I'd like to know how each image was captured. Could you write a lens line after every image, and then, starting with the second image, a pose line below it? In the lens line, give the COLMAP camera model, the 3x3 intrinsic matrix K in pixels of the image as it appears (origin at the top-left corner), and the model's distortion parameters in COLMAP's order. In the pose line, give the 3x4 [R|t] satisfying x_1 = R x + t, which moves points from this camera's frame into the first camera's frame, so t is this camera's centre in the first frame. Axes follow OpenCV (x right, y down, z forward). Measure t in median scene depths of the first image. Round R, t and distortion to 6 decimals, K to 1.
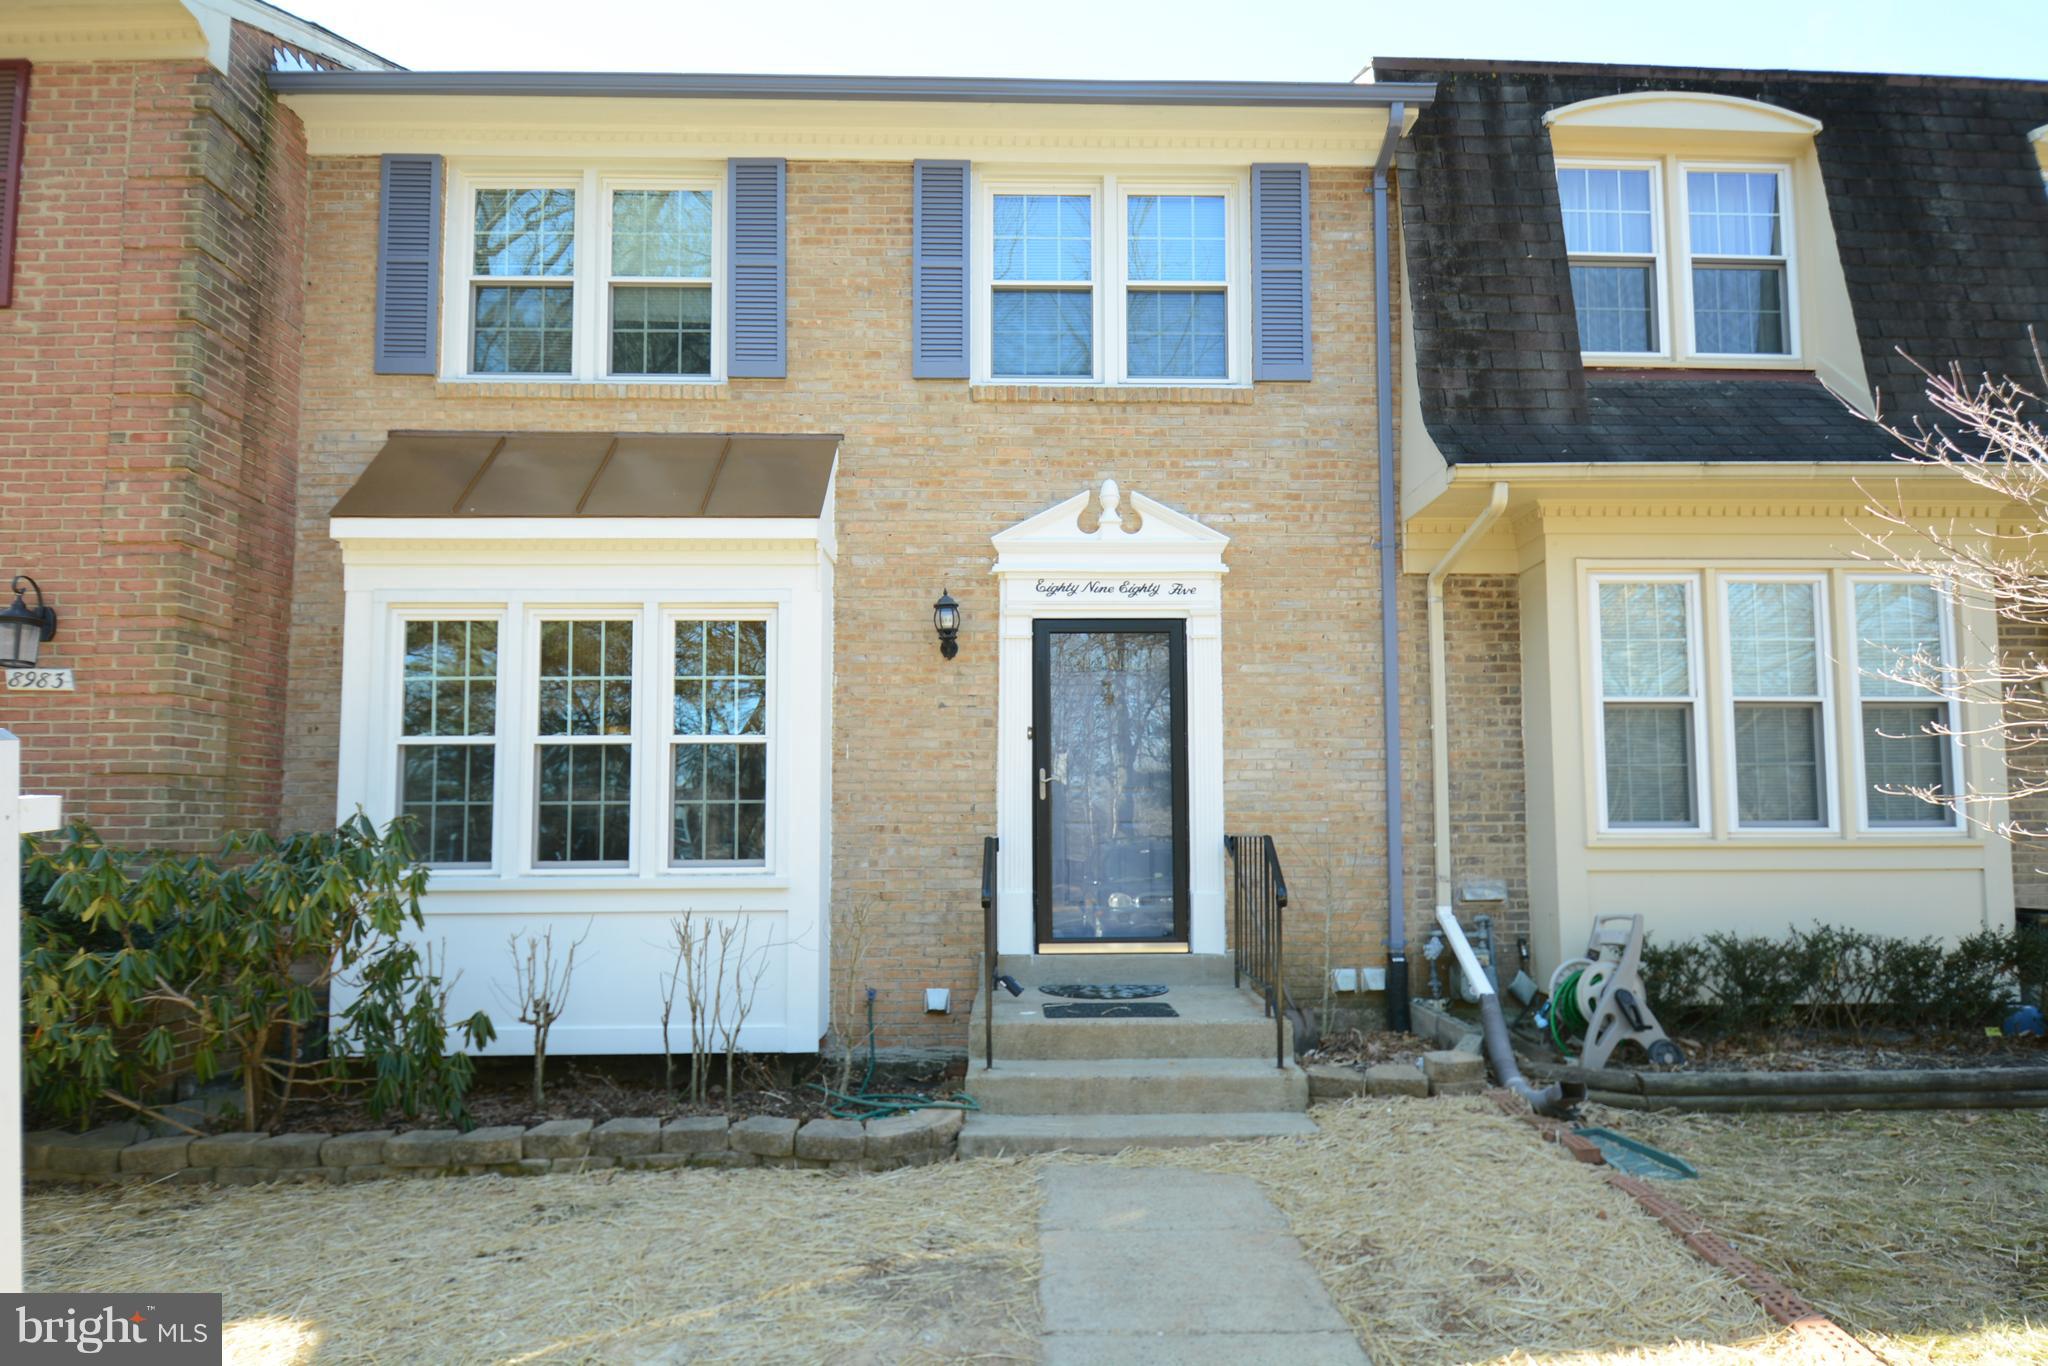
lens RADIAL K [[1136.0, 0, 1067.9], [0, 1136.0, 743.1], [0, 0, 1]] dist [0.017331, -0.020814]
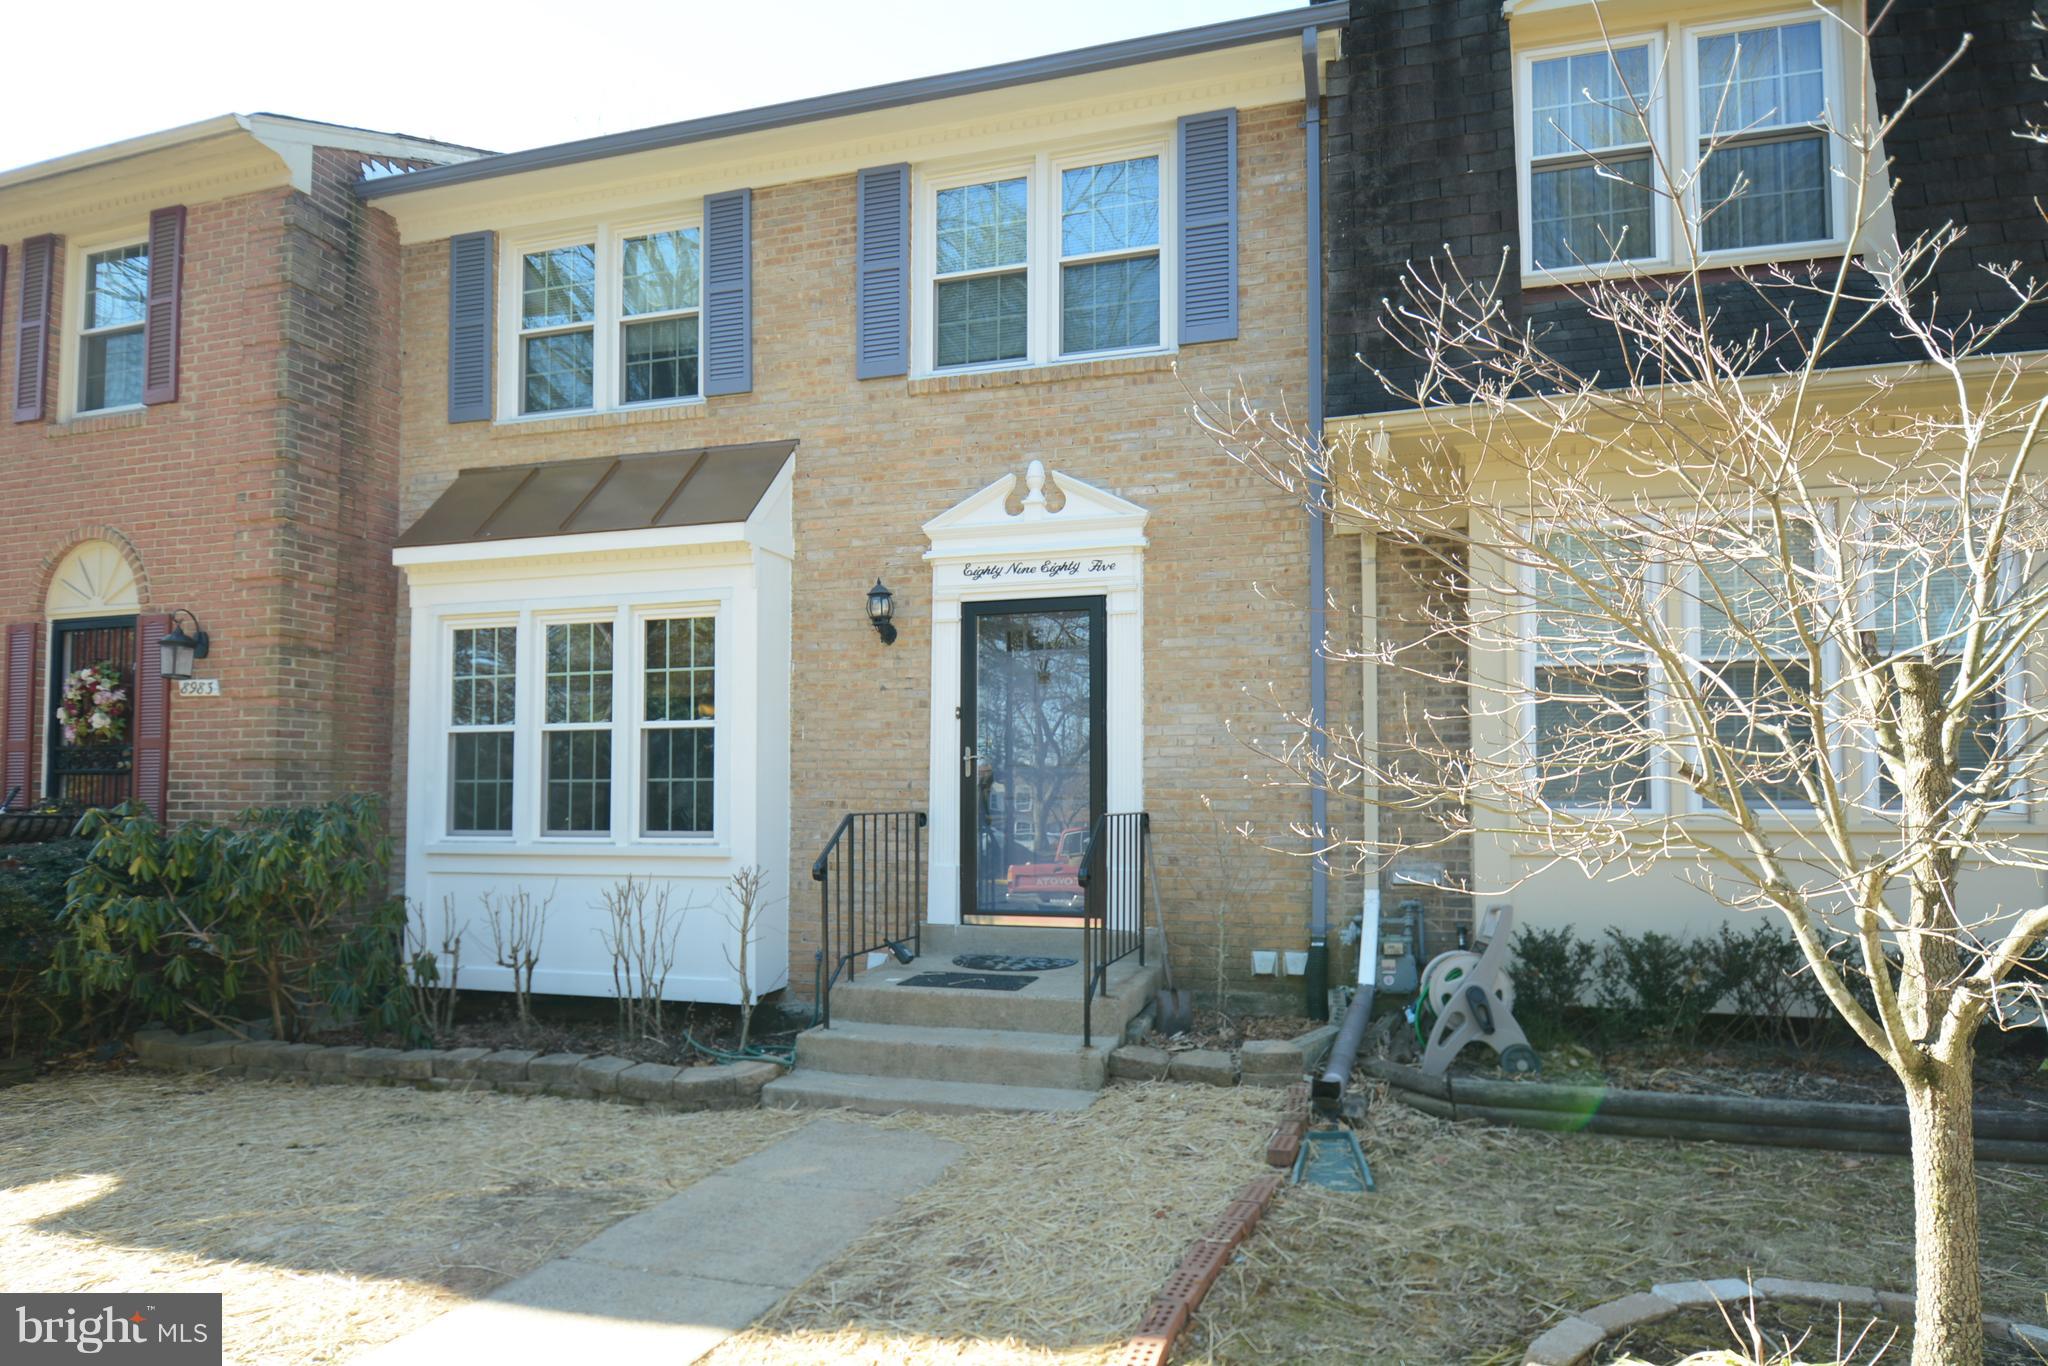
lens RADIAL K [[1136.0, 0, 1067.9], [0, 1136.0, 743.1], [0, 0, 1]] dist [0.017331, -0.020814]
pose [[0.955282, -0.010178, -0.295520, 0.372505], [0.019260, 0.999427, 0.027840, -0.008276], [0.295067, -0.032287, 0.954931, 0.035382]]
